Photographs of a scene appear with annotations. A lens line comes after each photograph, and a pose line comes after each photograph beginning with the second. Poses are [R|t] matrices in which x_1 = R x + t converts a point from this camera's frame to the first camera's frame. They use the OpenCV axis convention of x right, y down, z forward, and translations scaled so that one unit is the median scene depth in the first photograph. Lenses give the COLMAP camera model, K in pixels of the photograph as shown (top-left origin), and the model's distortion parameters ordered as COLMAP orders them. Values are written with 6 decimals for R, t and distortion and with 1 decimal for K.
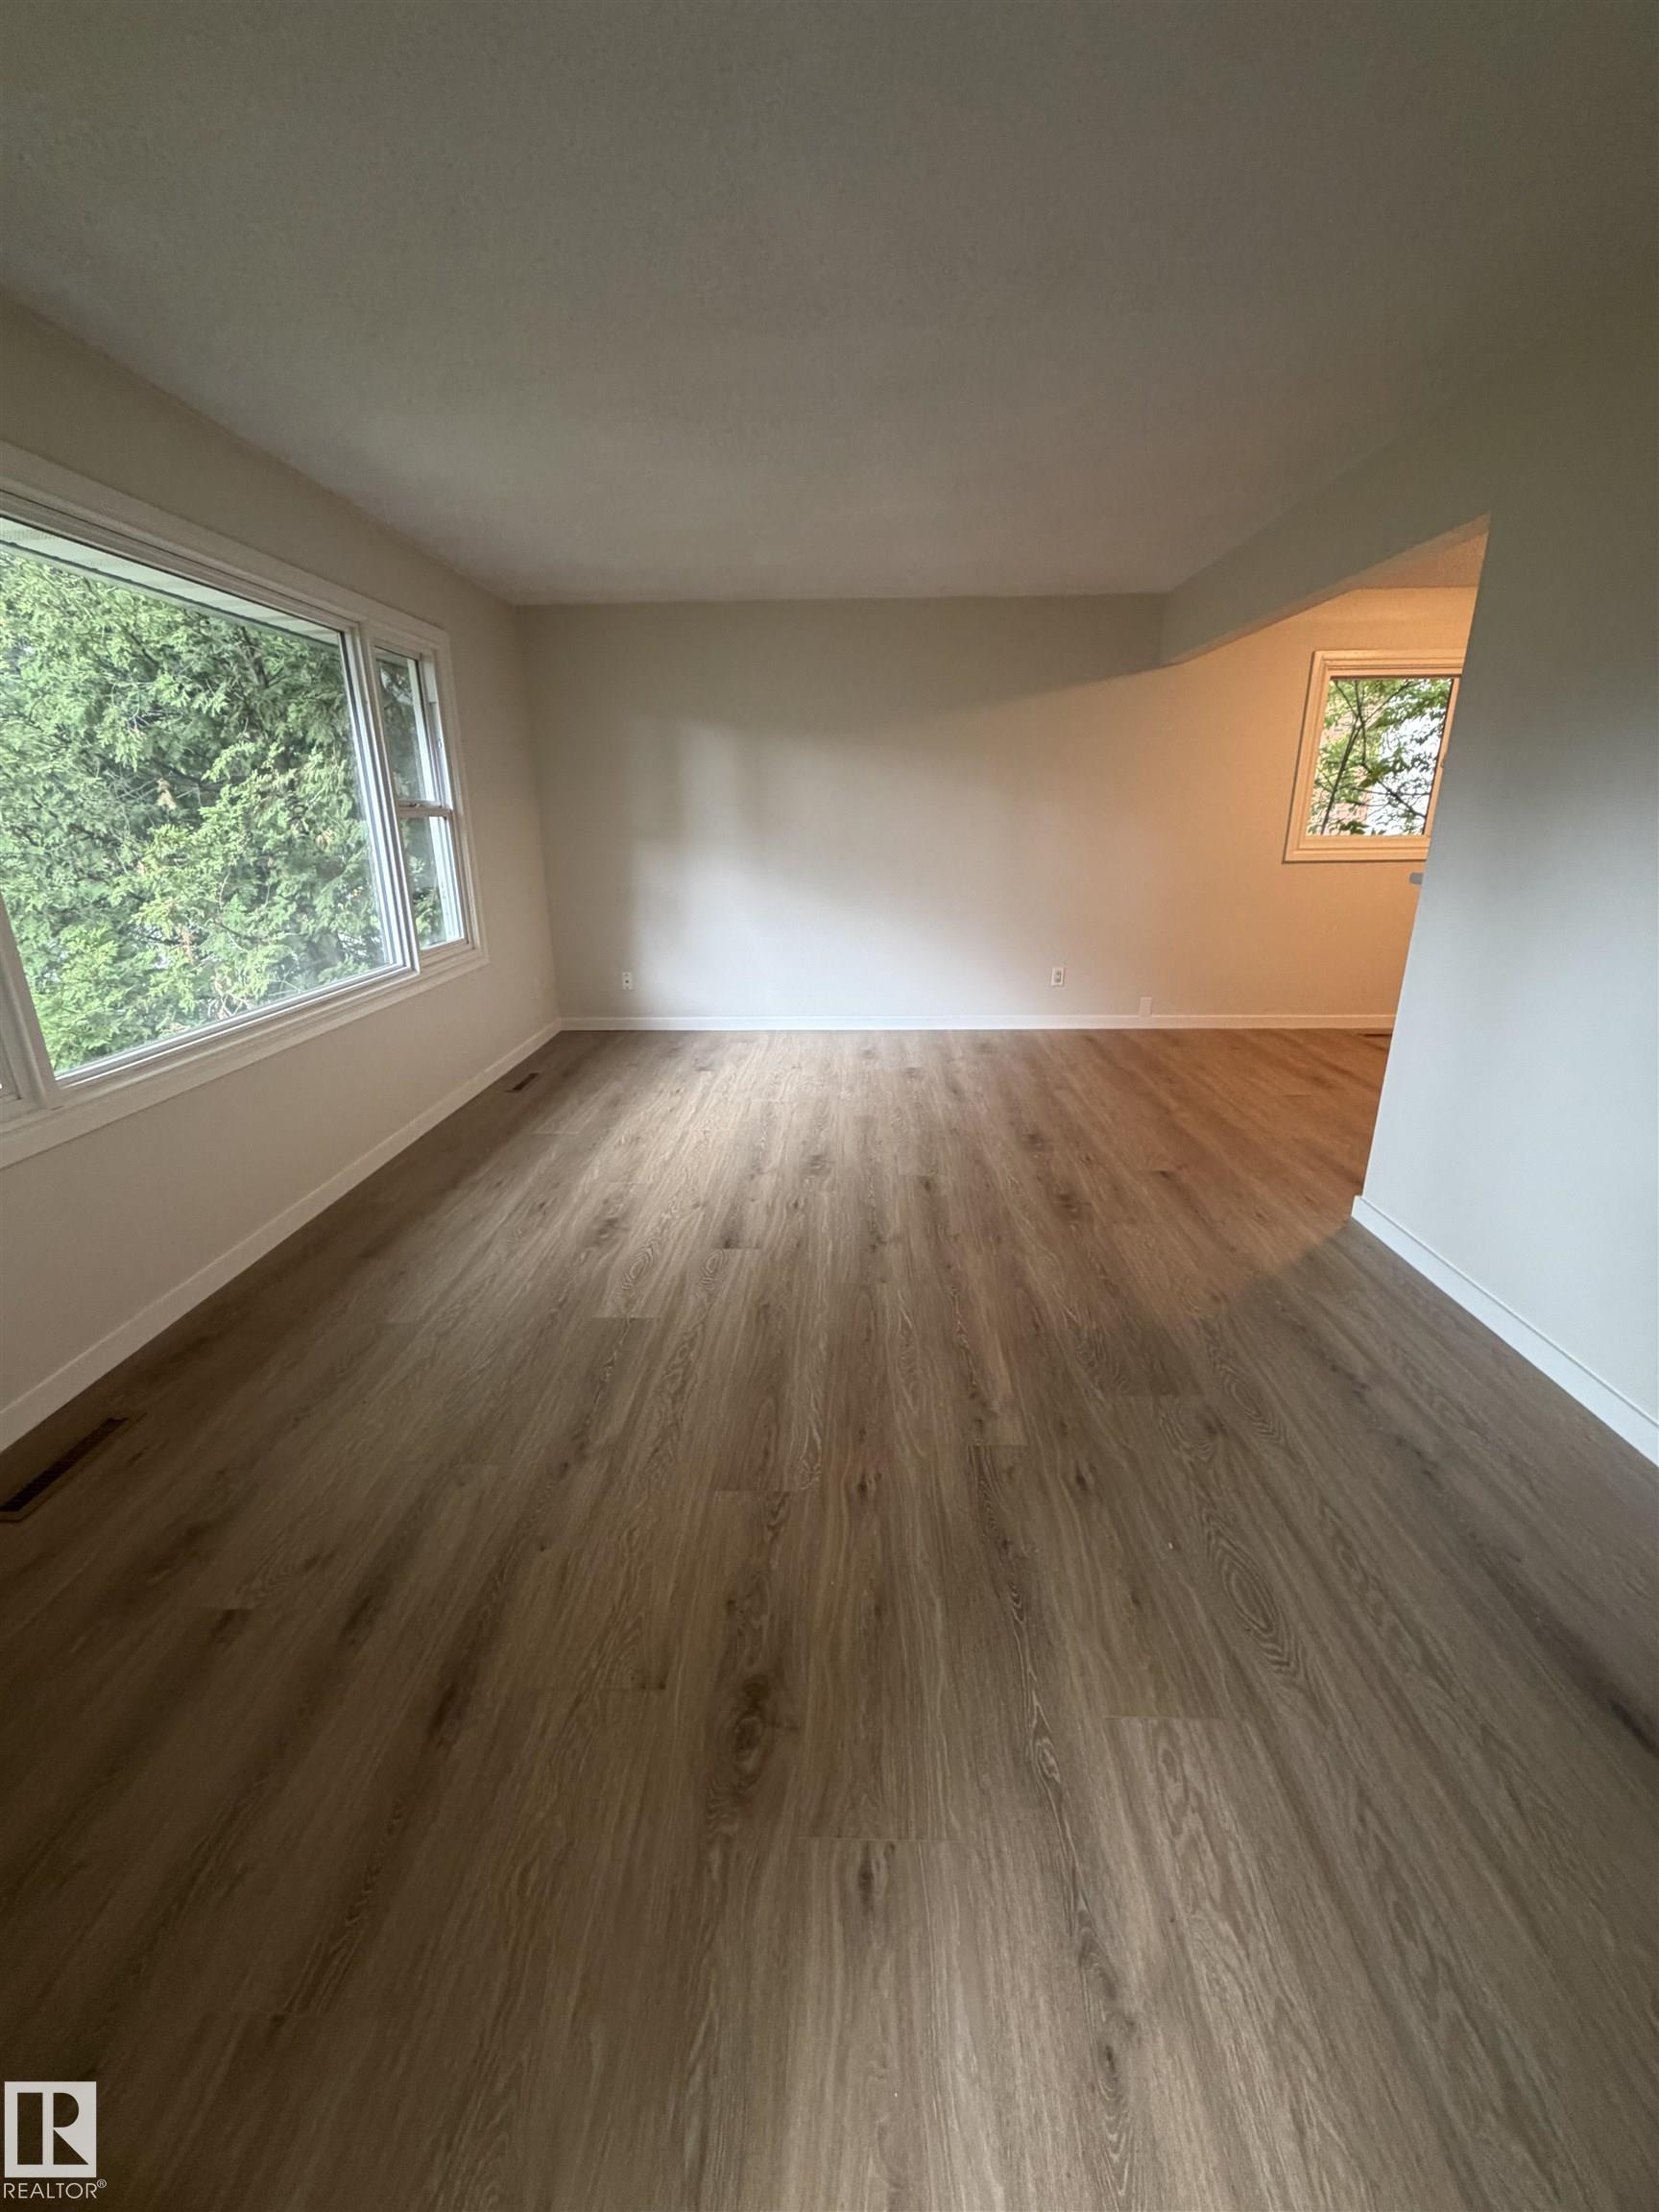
lens RADIAL K [[891.5, 0, 829.5], [0, 891.5, 1106.0], [0, 0, 1]] dist [0.002842, -0.000212]
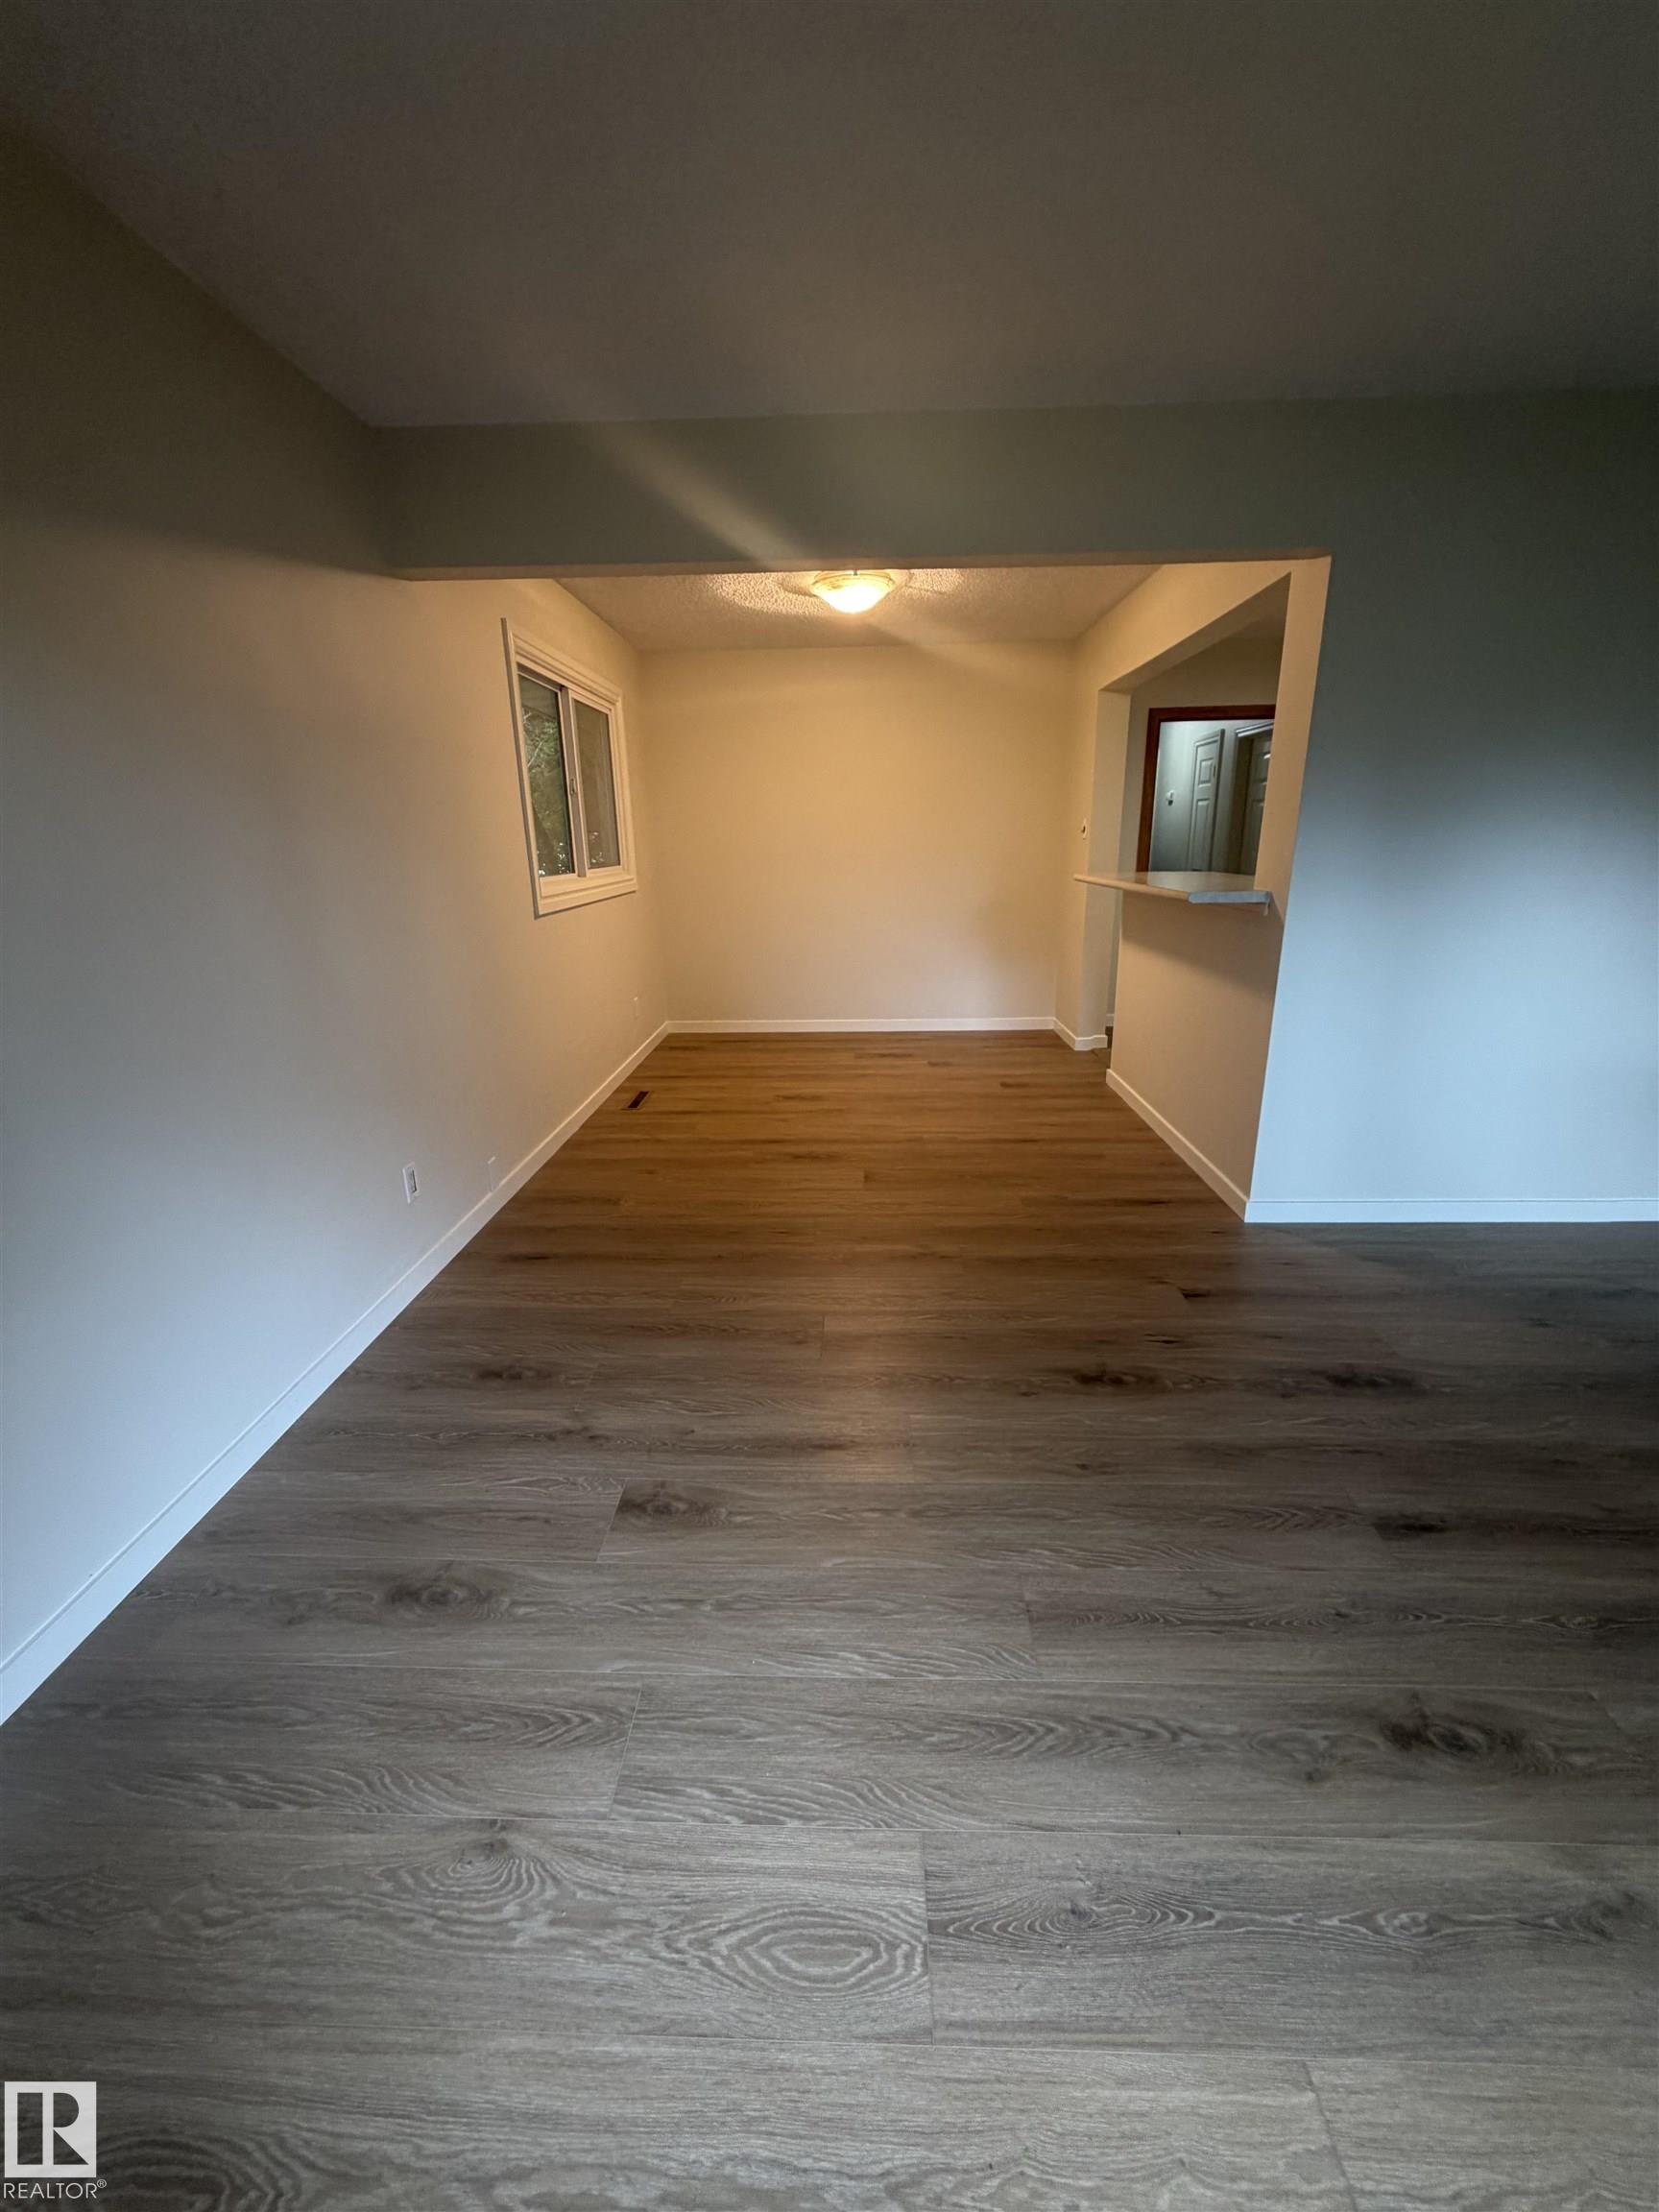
lens RADIAL K [[841.8, 0, 829.5], [0, 841.8, 1106.0], [0, 0, 1]] dist [0.000417, -0.000023]
pose [[0.006142, -0.298615, 0.954354, -0.289309], [0.324997, 0.903158, 0.280505, -0.382194], [-0.945695, 0.308439, 0.102596, 1.131717]]
